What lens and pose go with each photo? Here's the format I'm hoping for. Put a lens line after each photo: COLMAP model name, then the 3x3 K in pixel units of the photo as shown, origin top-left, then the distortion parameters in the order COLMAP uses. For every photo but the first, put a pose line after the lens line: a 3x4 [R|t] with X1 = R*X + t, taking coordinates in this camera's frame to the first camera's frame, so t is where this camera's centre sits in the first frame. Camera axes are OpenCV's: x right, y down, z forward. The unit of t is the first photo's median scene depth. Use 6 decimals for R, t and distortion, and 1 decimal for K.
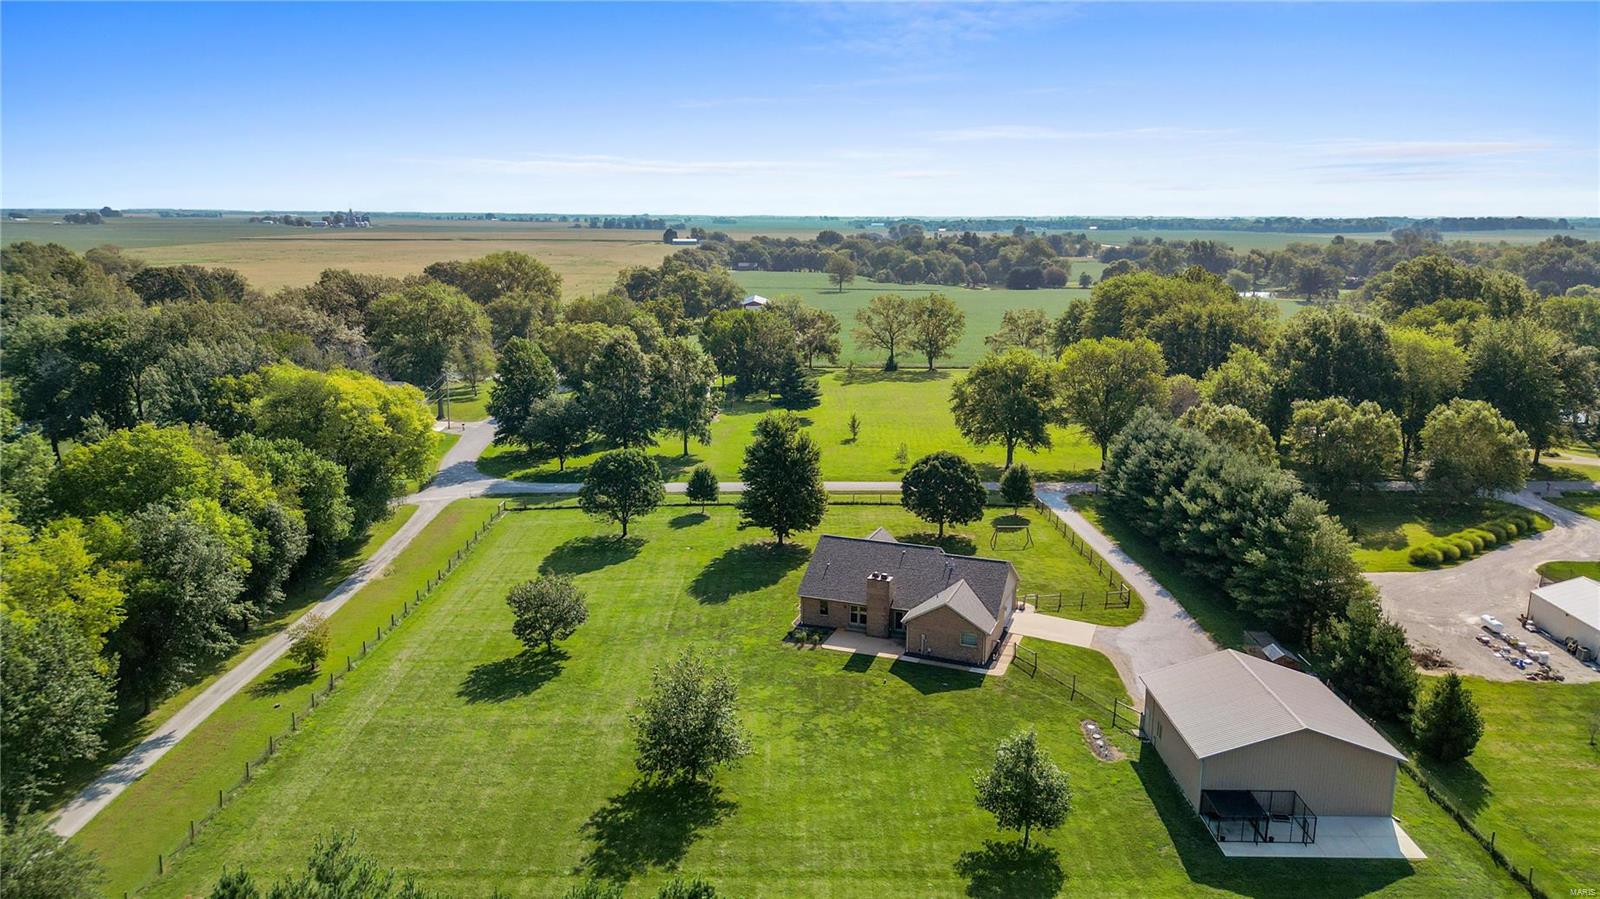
lens RADIAL K [[1121.4, 0, 800.0], [0, 1121.4, 449.5], [0, 0, 1]] dist [0.077069, -0.094884]
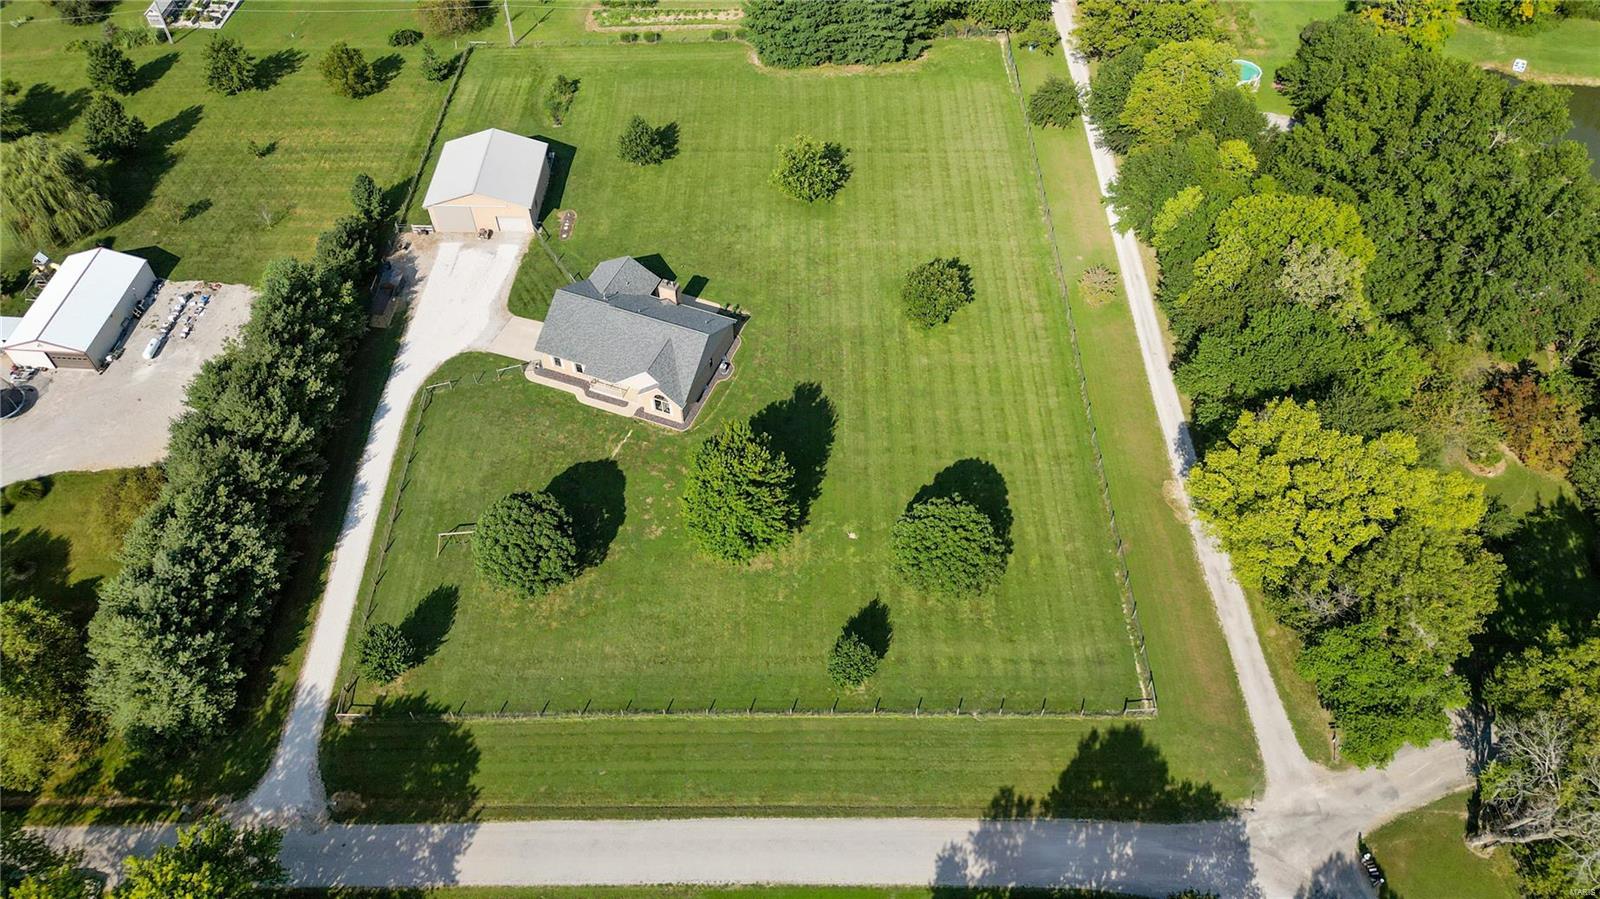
lens RADIAL K [[1121.4, 0, 800.0], [0, 1121.4, 449.5], [0, 0, 1]] dist [0.077069, -0.094884]
pose [[-0.999880, -0.011477, 0.010364, -0.098494], [0.003750, 0.470259, 0.882521, -0.994170], [-0.015003, 0.882454, -0.470159, 1.932410]]
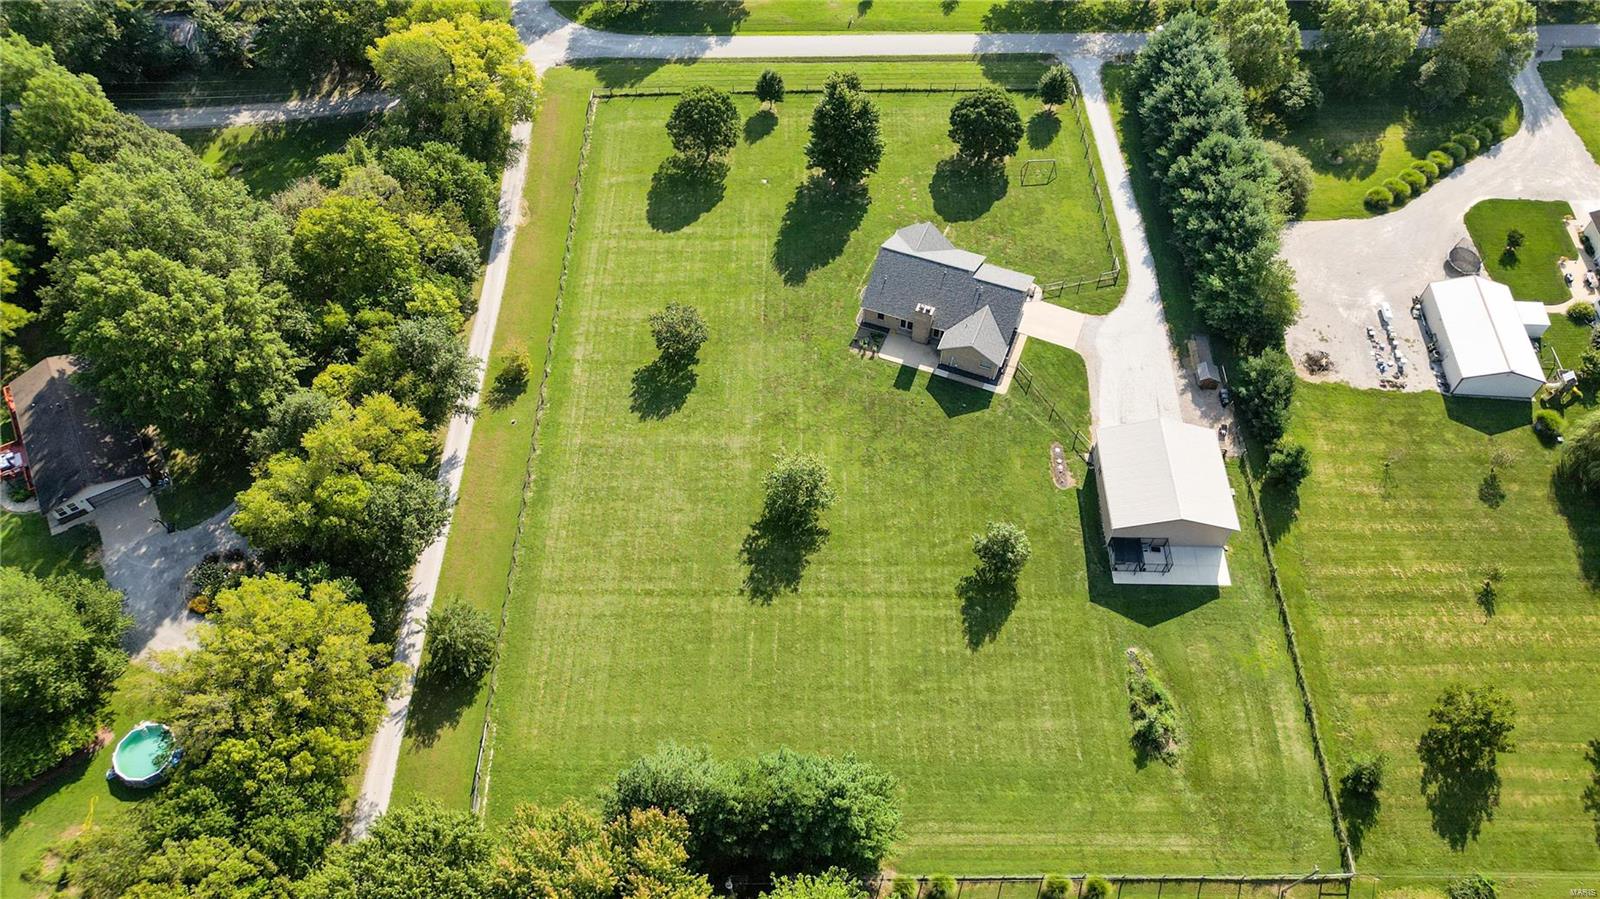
lens RADIAL K [[1121.4, 0, 800.0], [0, 1121.4, 449.5], [0, 0, 1]] dist [0.077069, -0.094884]
pose [[0.999882, 0.007261, -0.013560, -0.063072], [0.003893, 0.733414, 0.679771, -0.739140], [0.014881, -0.679743, 0.733299, -0.101890]]
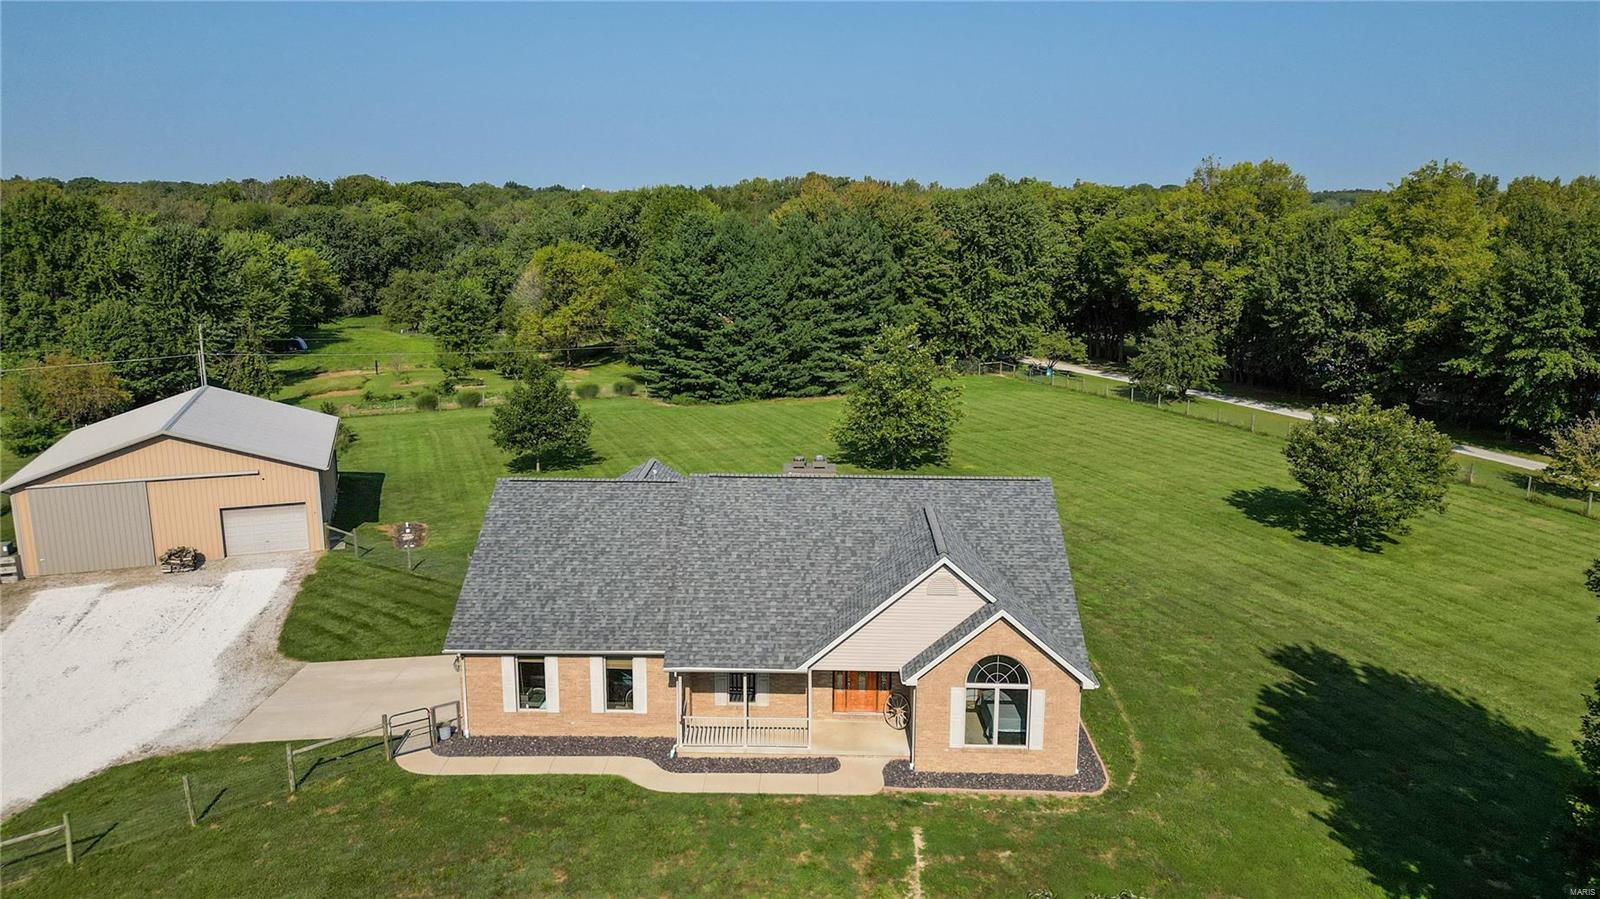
lens RADIAL K [[1121.4, 0, 800.0], [0, 1121.4, 449.5], [0, 0, 1]] dist [0.077069, -0.094884]
pose [[-0.943268, 0.056742, -0.327149, 0.242680], [-0.078453, 0.919304, 0.385650, -0.067302], [0.322632, 0.389437, -0.862698, 1.523209]]
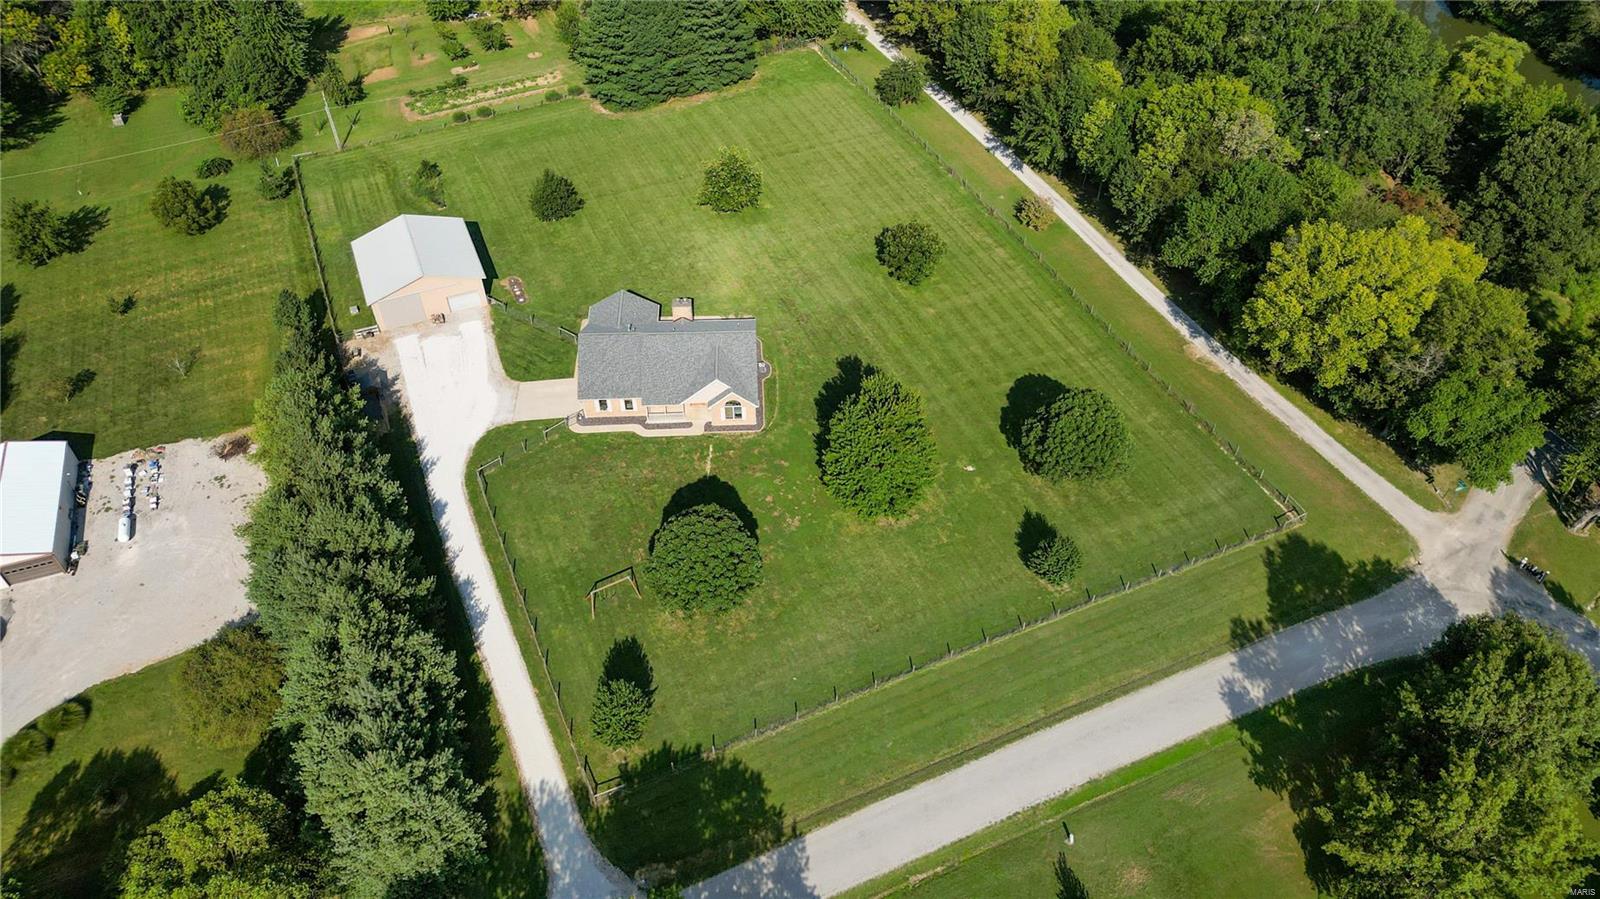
lens RADIAL K [[1121.4, 0, 800.0], [0, 1121.4, 449.5], [0, 0, 1]] dist [0.077069, -0.094884]
pose [[-0.918564, 0.279195, -0.279804, 0.376812], [-0.081622, 0.558643, 0.825382, -0.902002], [0.386753, 0.781005, -0.490361, 1.964955]]
